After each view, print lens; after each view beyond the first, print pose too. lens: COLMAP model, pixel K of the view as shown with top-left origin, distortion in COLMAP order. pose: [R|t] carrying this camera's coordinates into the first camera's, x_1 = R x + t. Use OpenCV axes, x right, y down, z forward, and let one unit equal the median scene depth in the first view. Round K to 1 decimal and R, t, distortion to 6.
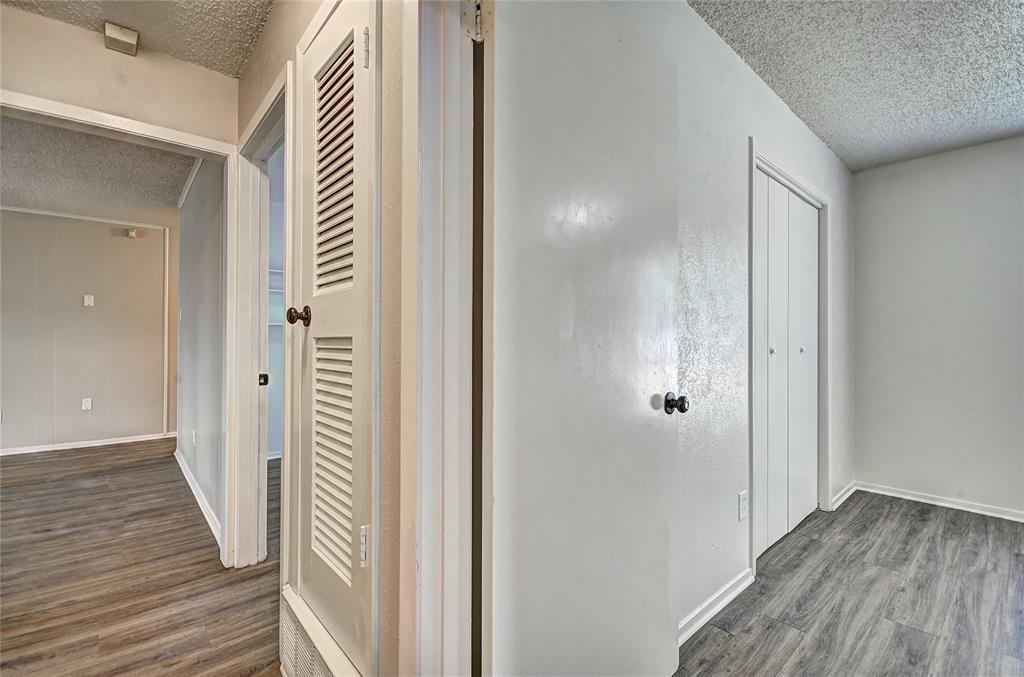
lens RADIAL K [[446.2, 0, 519.4], [0, 446.2, 338.1], [0, 0, 1]] dist [0.023409, -0.019577]
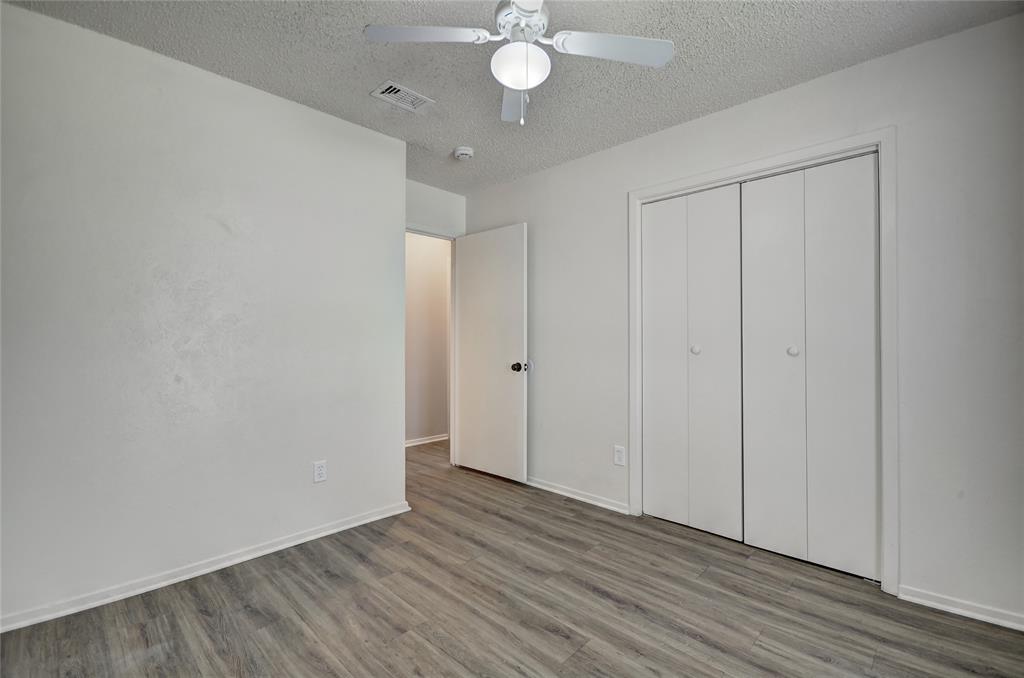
lens RADIAL K [[446.0, 0, 519.6], [0, 446.0, 337.9], [0, 0, 1]] dist [0.002368, -0.007539]
pose [[0.076101, -0.012076, -0.997027, 1.837551], [0.003625, 0.999923, -0.011835, 0.011061], [0.997094, -0.002713, 0.076139, 0.553849]]
